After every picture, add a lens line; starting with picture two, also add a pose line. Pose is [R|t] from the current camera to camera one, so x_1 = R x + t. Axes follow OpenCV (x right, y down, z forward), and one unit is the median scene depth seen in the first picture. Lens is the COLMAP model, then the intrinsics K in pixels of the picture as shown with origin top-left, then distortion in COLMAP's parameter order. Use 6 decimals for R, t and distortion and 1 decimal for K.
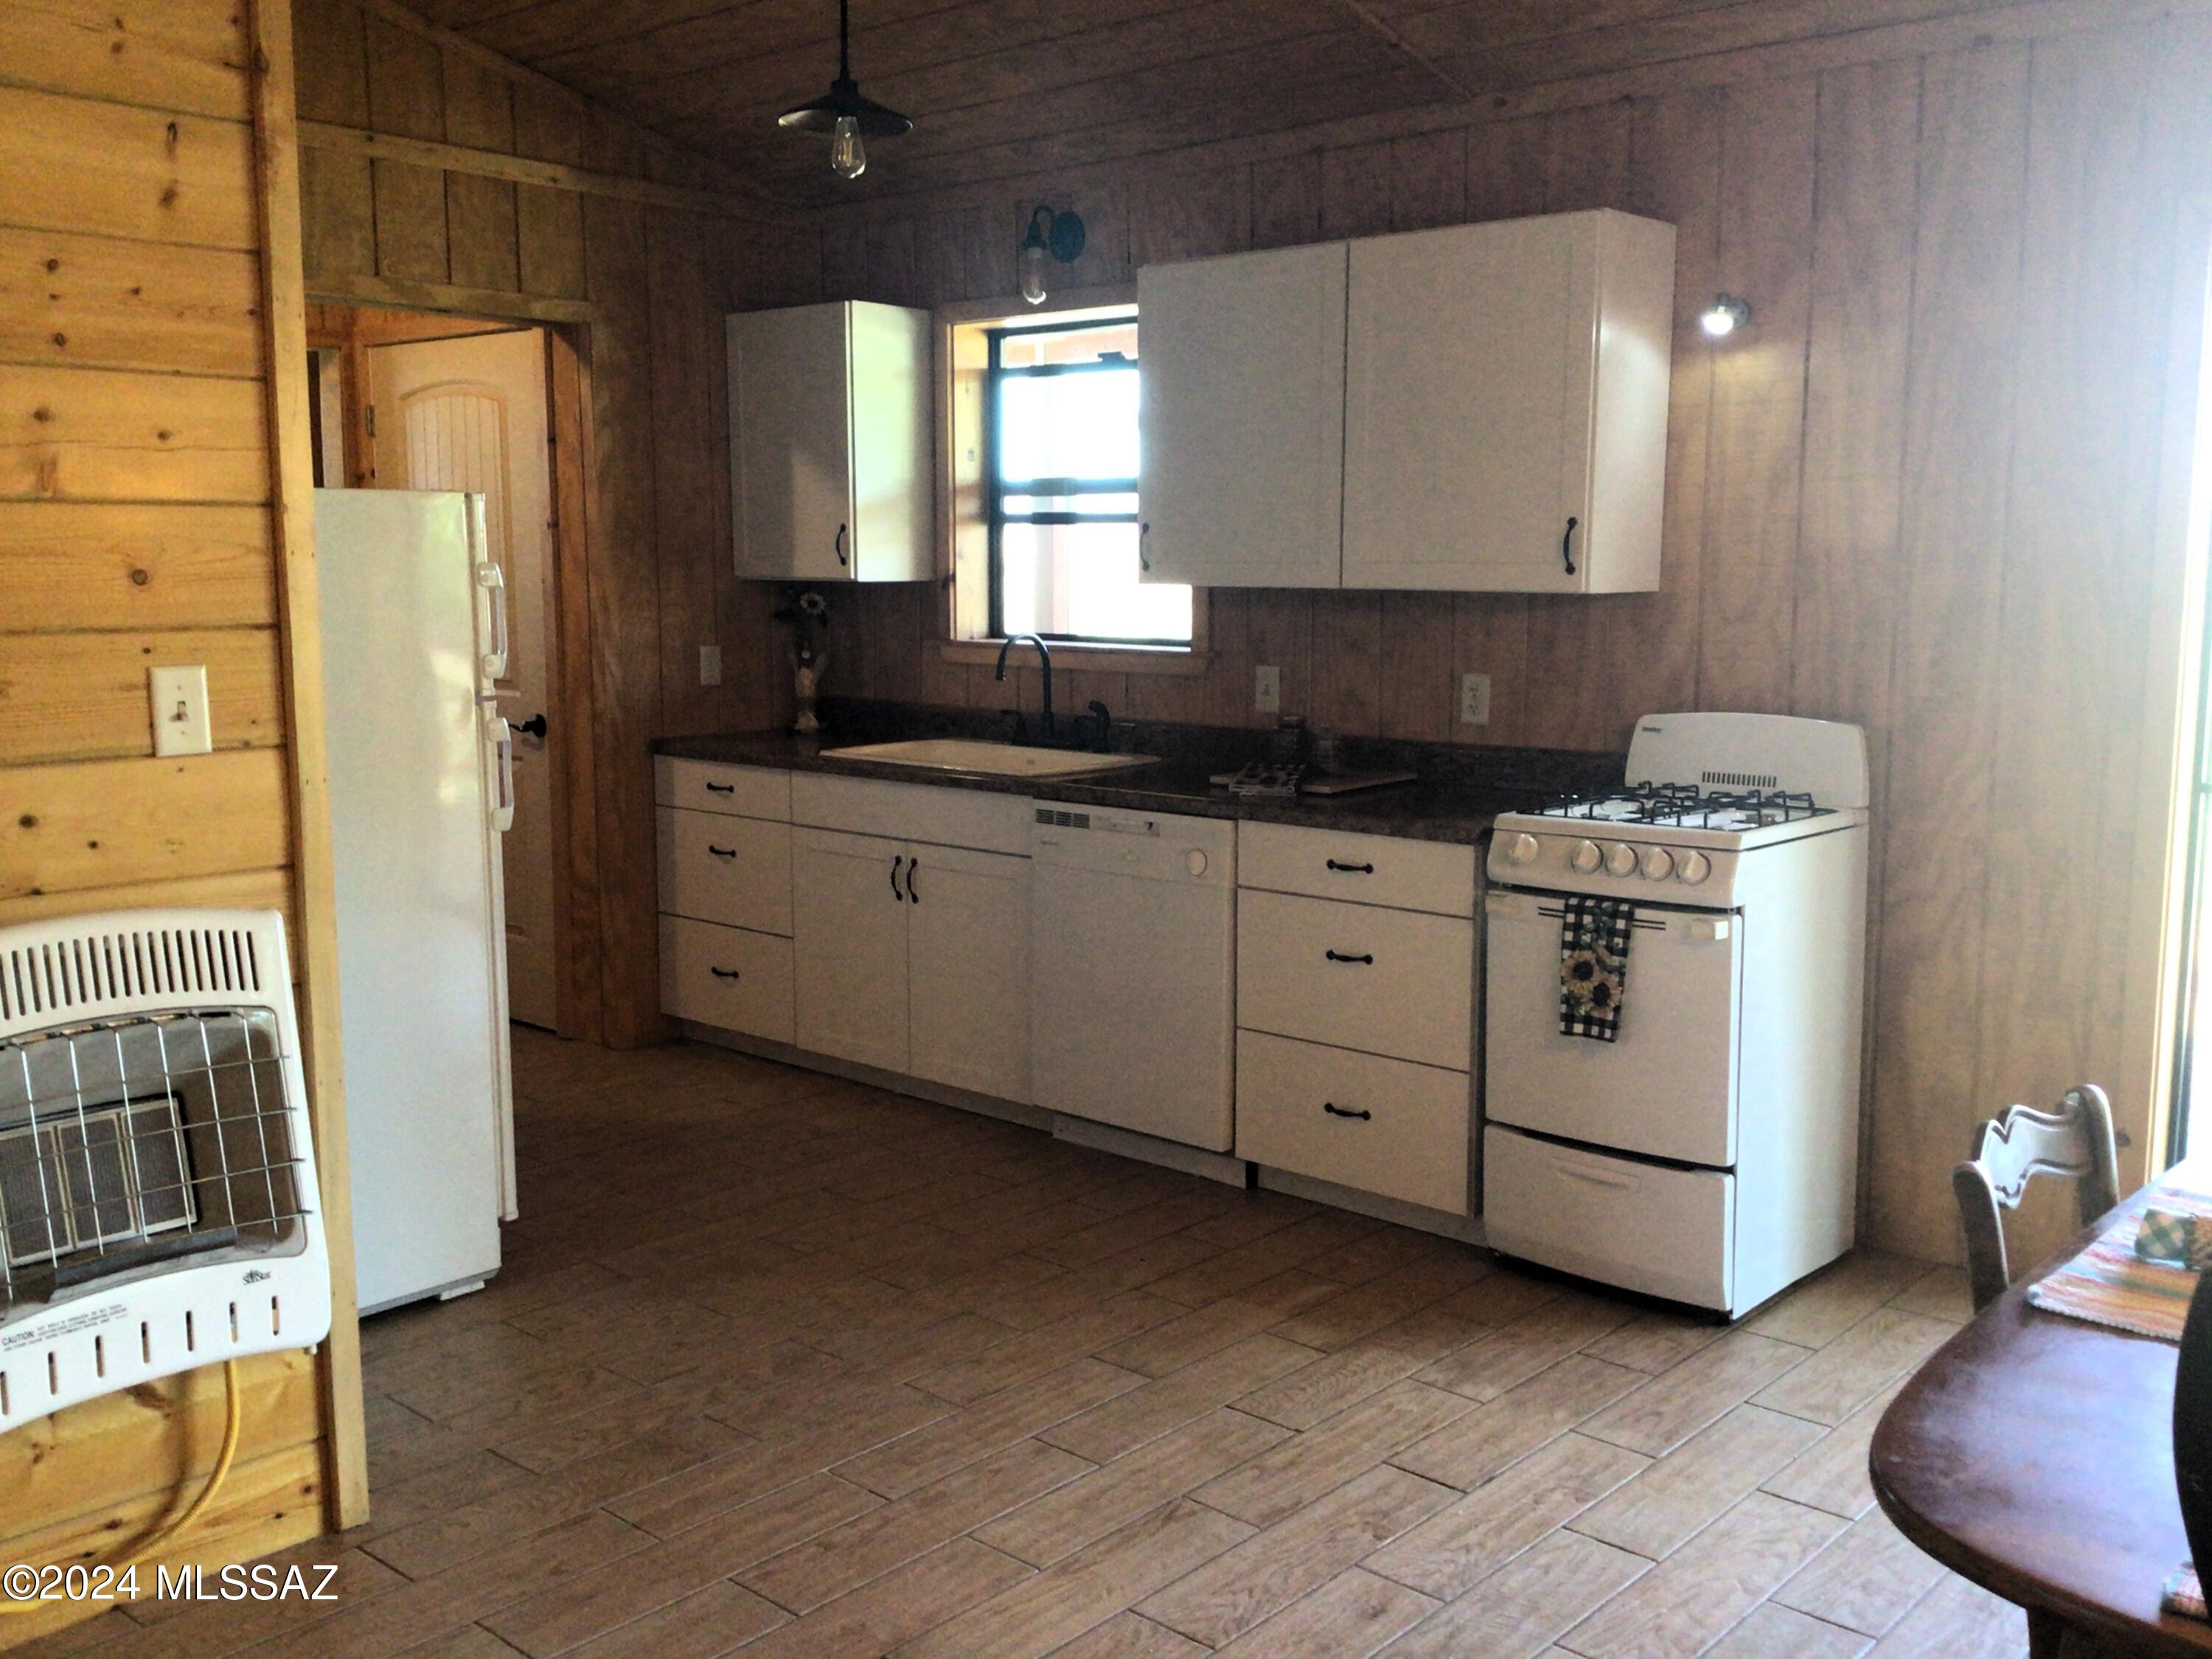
lens RADIAL K [[2035.5, 0, 1116.9], [0, 2035.5, 843.3], [0, 0, 1]] dist [0.004679, 0.000000]
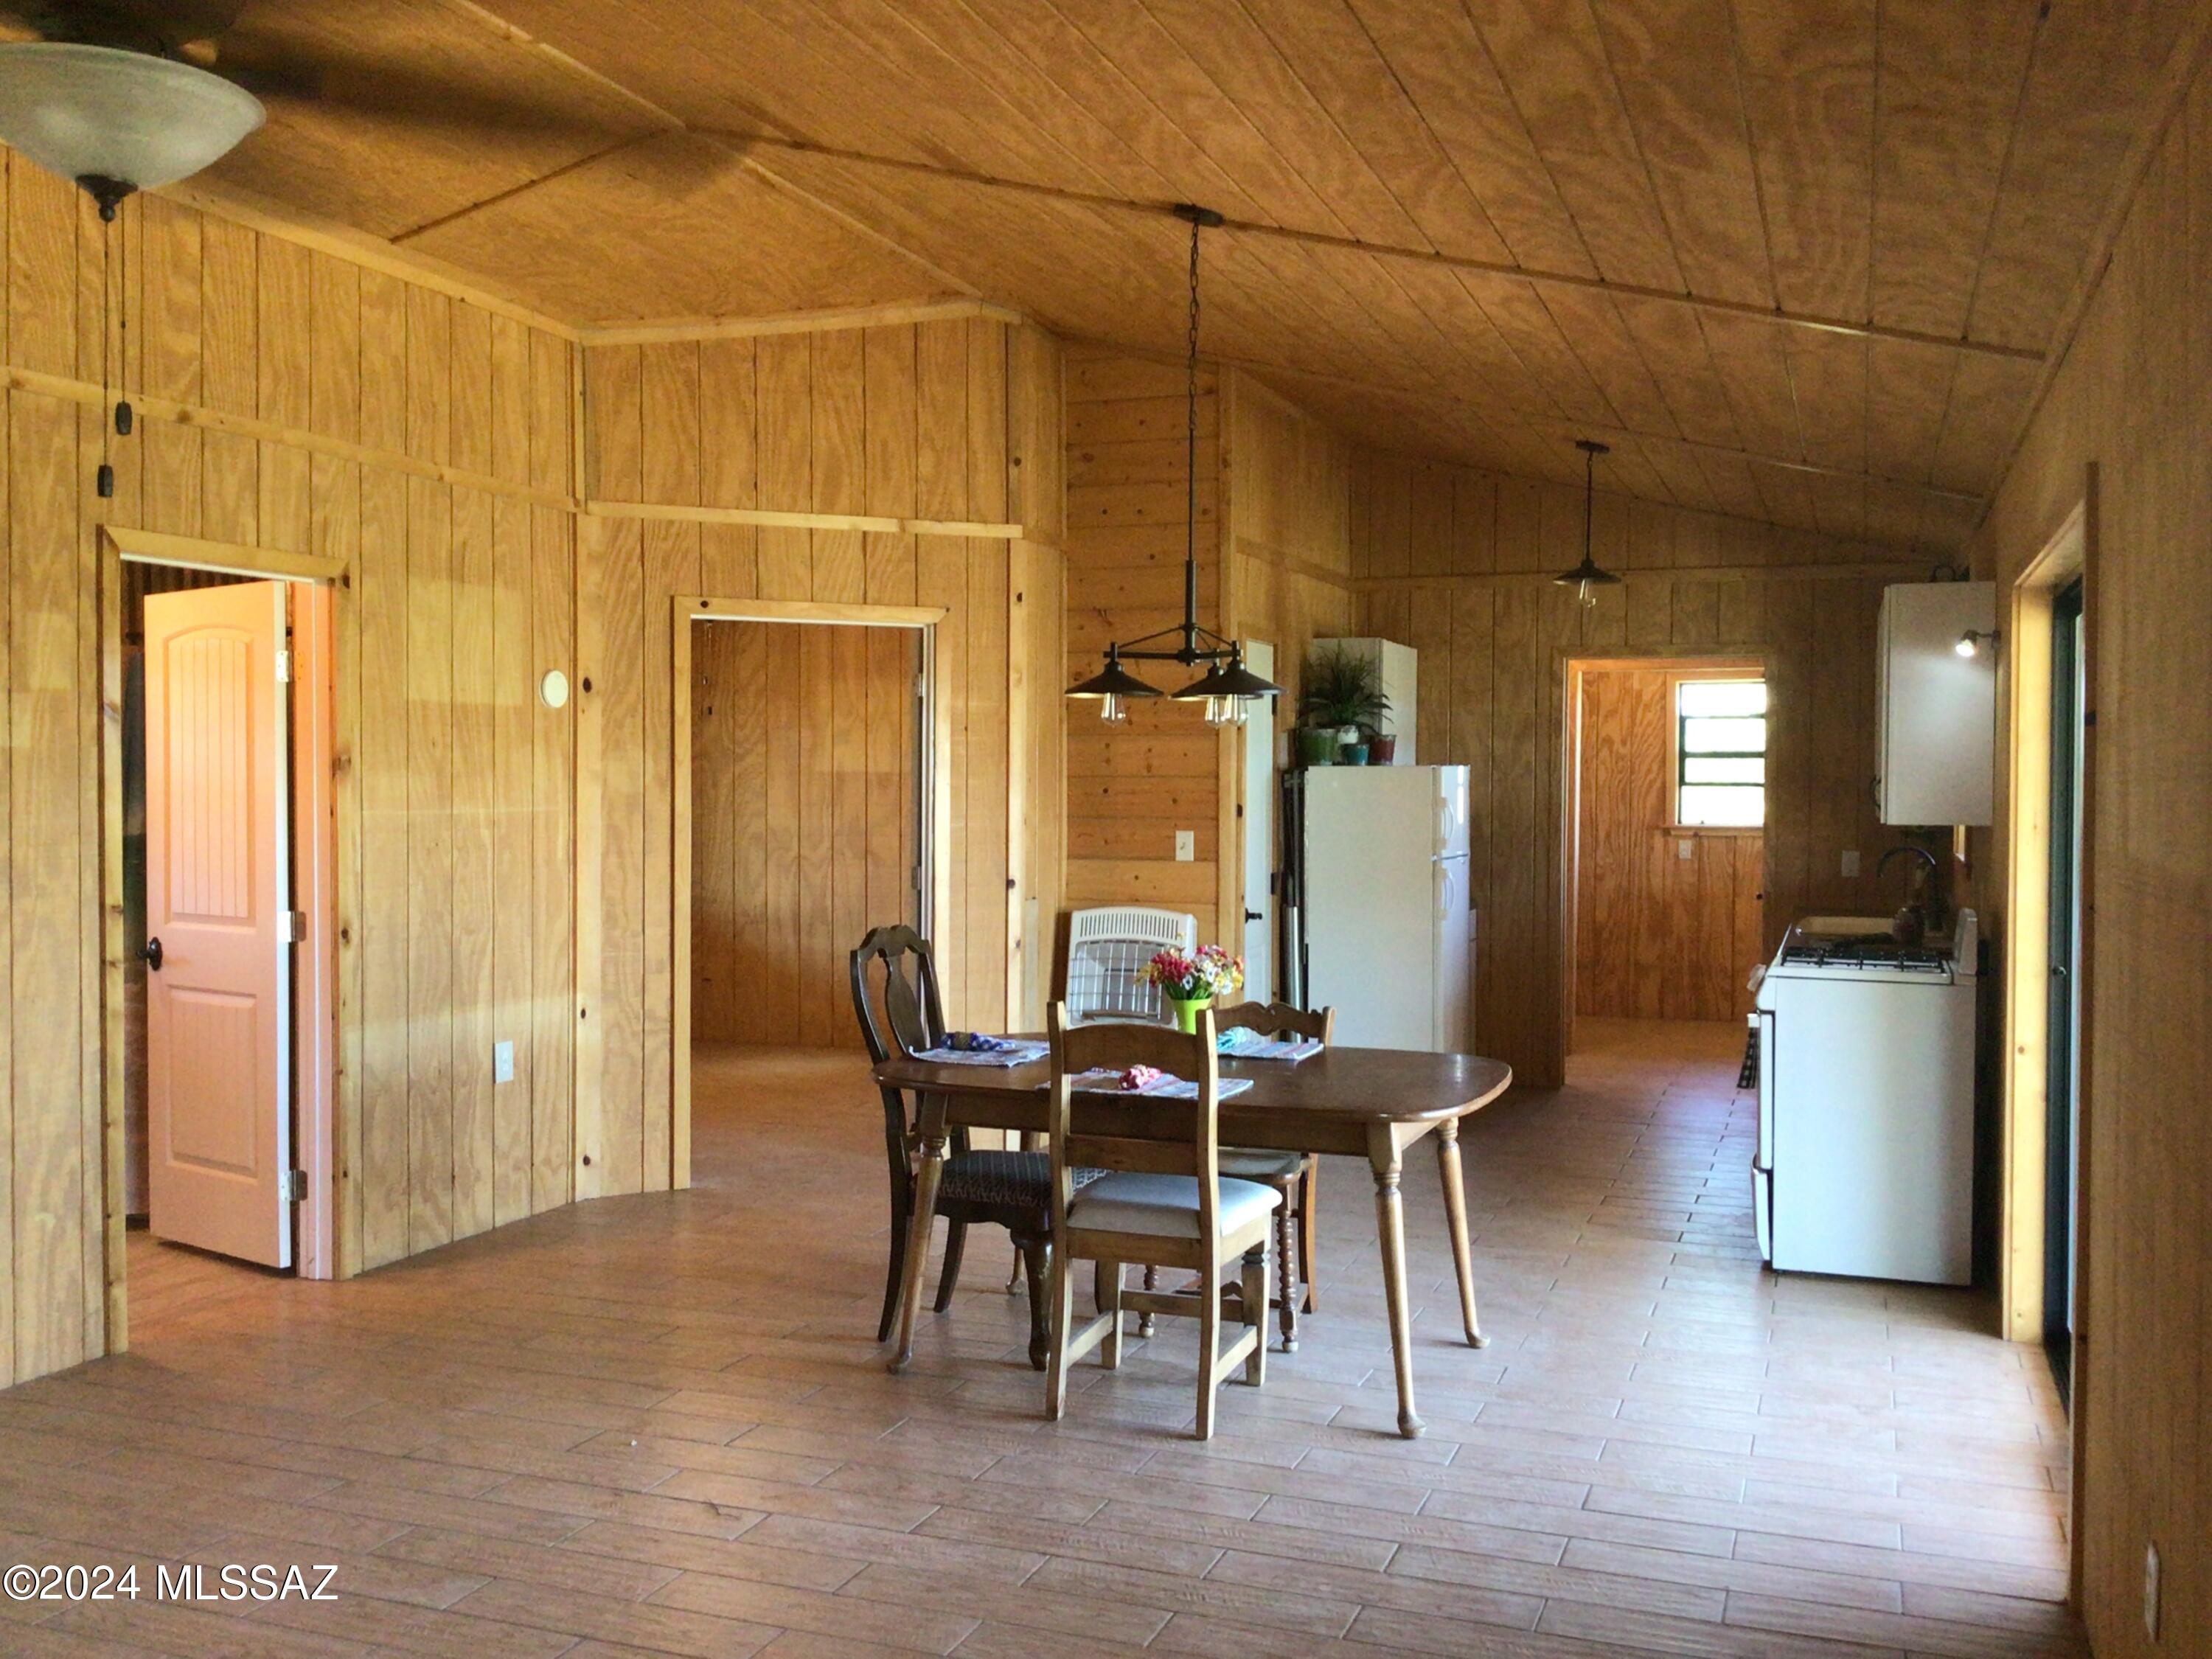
lens RADIAL K [[2035.5, 0, 1115.9], [0, 2035.5, 829.2], [0, 0, 1]] dist [0.004679, 0.000000]
pose [[0.378501, 0.025334, -0.925254, 2.240536], [-0.131850, 0.990907, -0.026805, 0.003145], [0.916162, 0.132140, 0.378400, -0.212527]]
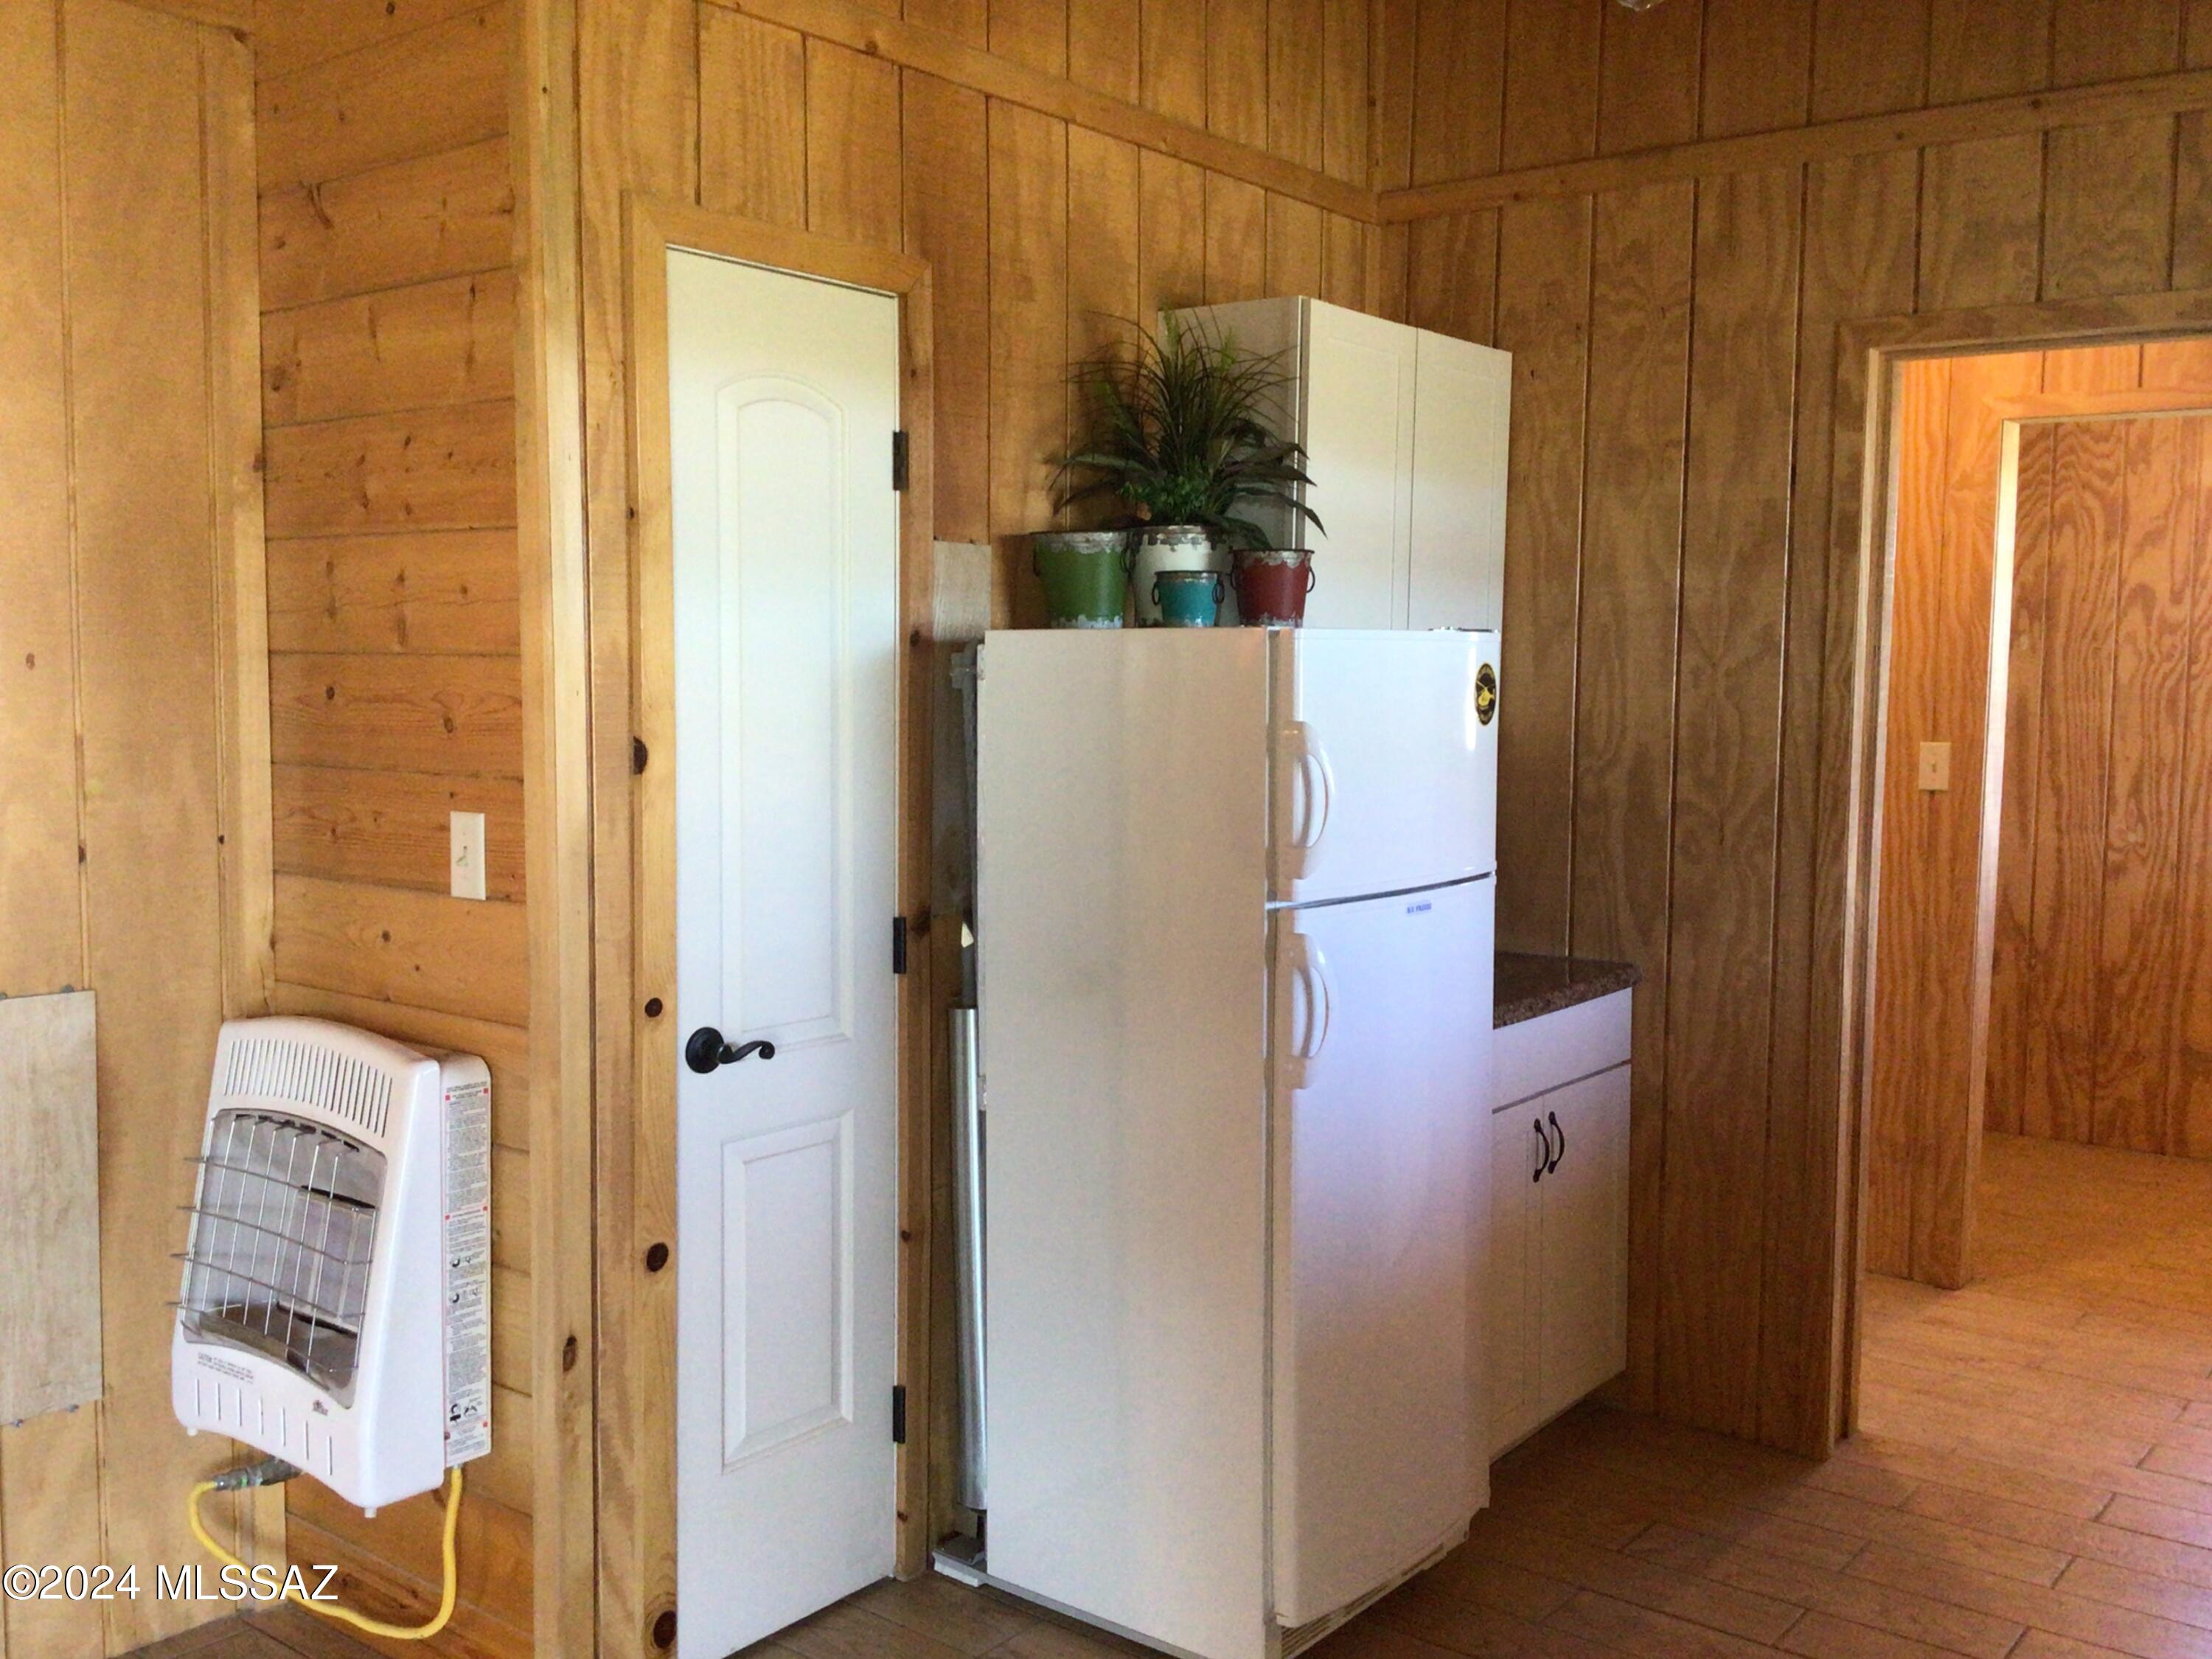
lens RADIAL K [[2035.5, 0, 1105.2], [0, 2035.5, 827.9], [0, 0, 1]] dist [0.004679, 0.000000]
pose [[0.074245, 0.081466, -0.993907, 0.581830], [-0.147202, 0.986635, 0.069874, -0.197604], [0.986316, 0.141117, 0.085245, 1.228802]]
